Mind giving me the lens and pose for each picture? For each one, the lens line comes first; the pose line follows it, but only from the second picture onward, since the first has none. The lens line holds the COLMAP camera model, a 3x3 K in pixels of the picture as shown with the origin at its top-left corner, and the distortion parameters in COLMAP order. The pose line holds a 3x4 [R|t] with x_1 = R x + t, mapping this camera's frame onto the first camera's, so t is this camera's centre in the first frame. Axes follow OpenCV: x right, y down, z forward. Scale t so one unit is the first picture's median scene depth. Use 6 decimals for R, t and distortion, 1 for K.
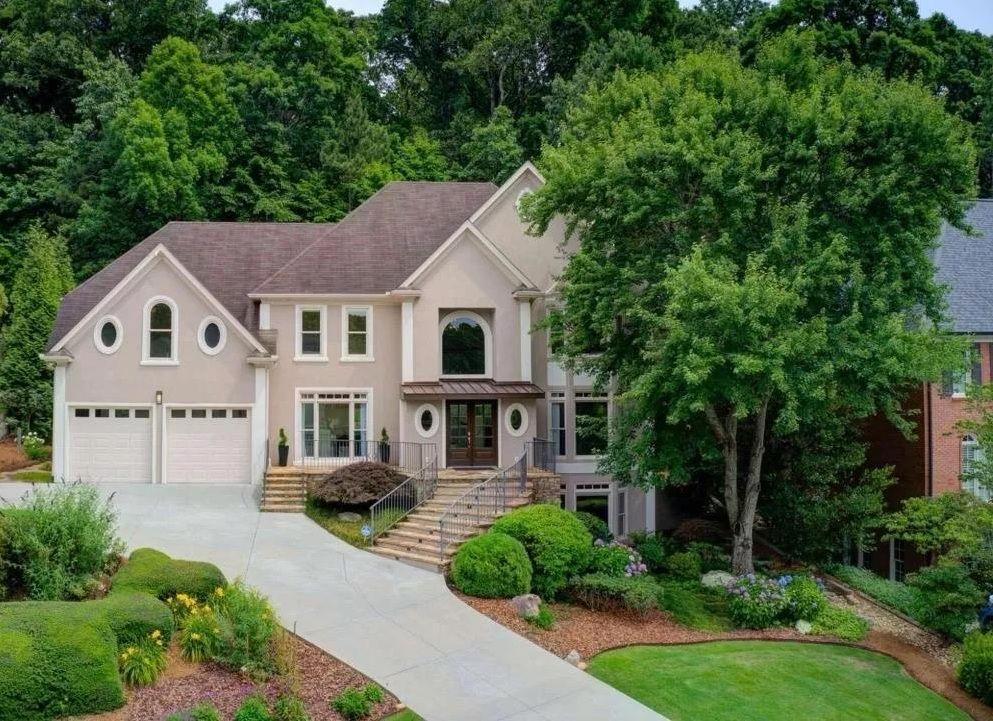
lens RADIAL K [[1207.1, 0, 491.8], [0, 1207.1, 324.4], [0, 0, 1]] dist [-0.307980, 0.000000]
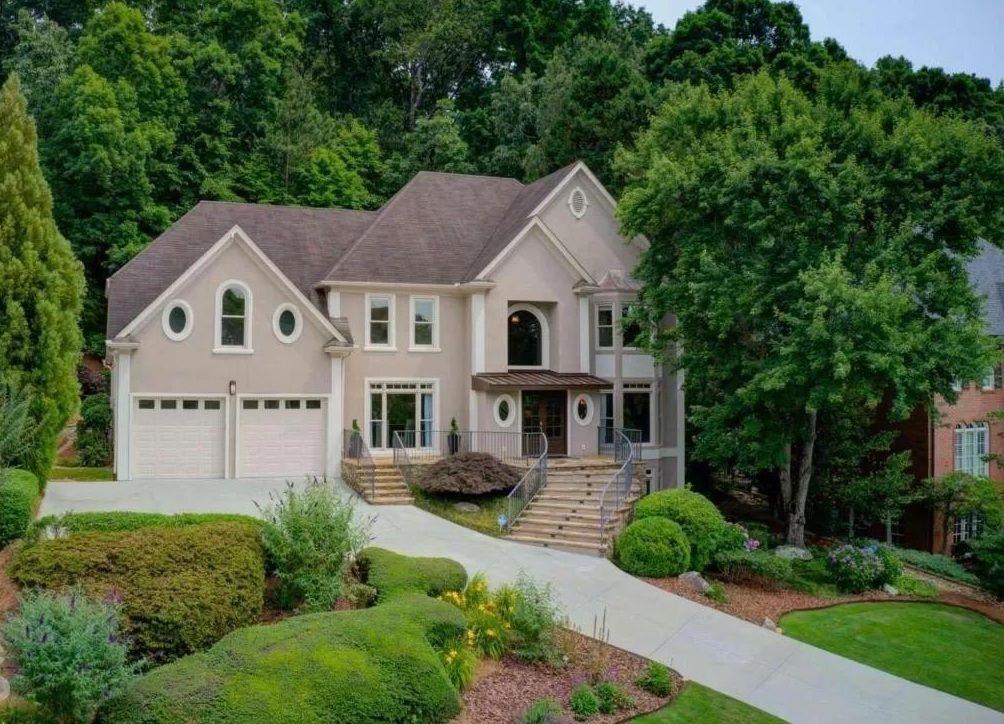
lens RADIAL K [[1220.4, 0, 492.7], [0, 1220.4, 327.4], [0, 0, 1]] dist [-0.307980, 0.000000]
pose [[0.955429, 0.019839, 0.294554, -0.359670], [-0.023579, 0.999680, 0.009150, -0.000046], [-0.294278, -0.015687, 0.955591, 0.015704]]
